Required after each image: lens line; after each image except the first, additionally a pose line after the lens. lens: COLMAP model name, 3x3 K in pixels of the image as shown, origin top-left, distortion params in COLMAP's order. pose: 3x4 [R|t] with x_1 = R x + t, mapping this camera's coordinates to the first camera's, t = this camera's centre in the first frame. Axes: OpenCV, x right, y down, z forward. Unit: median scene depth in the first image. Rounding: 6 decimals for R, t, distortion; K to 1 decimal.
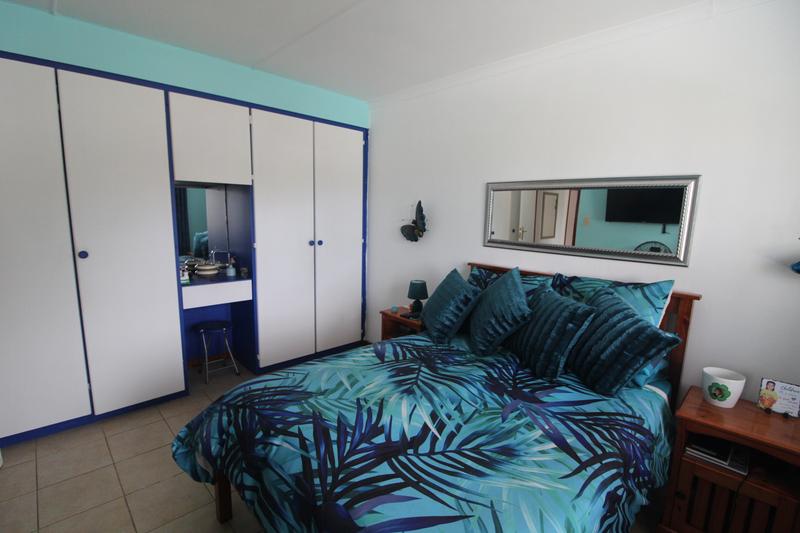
lens RADIAL K [[370.5, 0, 400.0], [0, 370.5, 268.7], [0, 0, 1]] dist [-0.008177, -0.007109]
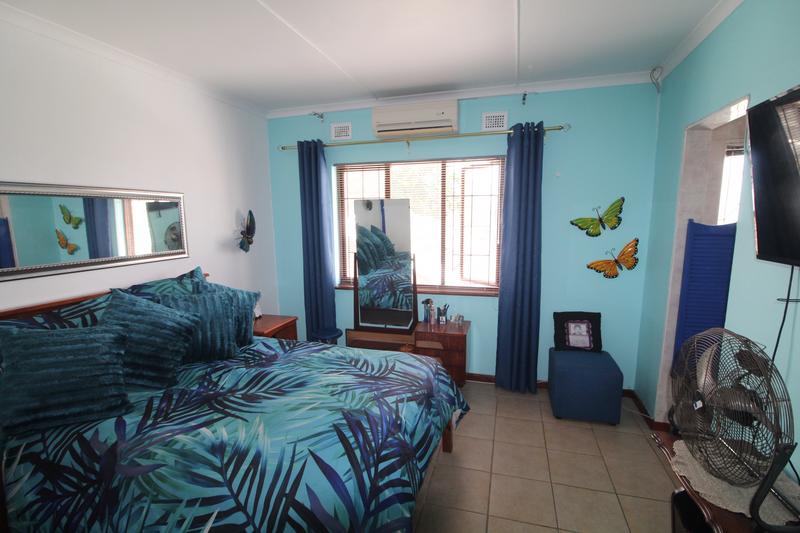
lens RADIAL K [[370.5, 0, 399.7], [0, 370.5, 268.2], [0, 0, 1]] dist [-0.008177, -0.007109]
pose [[-0.481850, -0.145249, 0.864132, -1.096164], [0.126274, 0.964362, 0.232509, -0.247727], [-0.867108, 0.221152, -0.446337, 1.209701]]
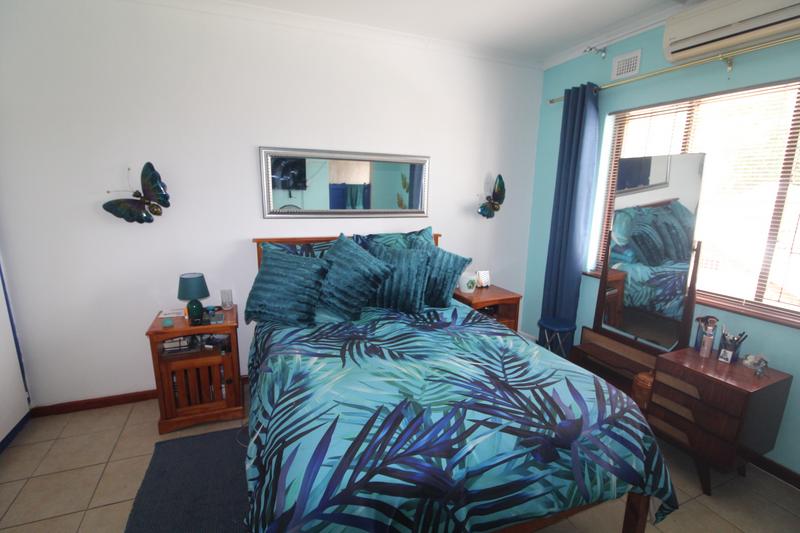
lens RADIAL K [[370.5, 0, 400.2], [0, 370.5, 270.5], [0, 0, 1]] dist [-0.008177, -0.007109]
pose [[0.371004, -0.215679, 0.903238, -0.920741], [0.132323, 0.975008, 0.178465, -0.101063], [-0.919155, 0.053308, 0.390271, 0.657982]]
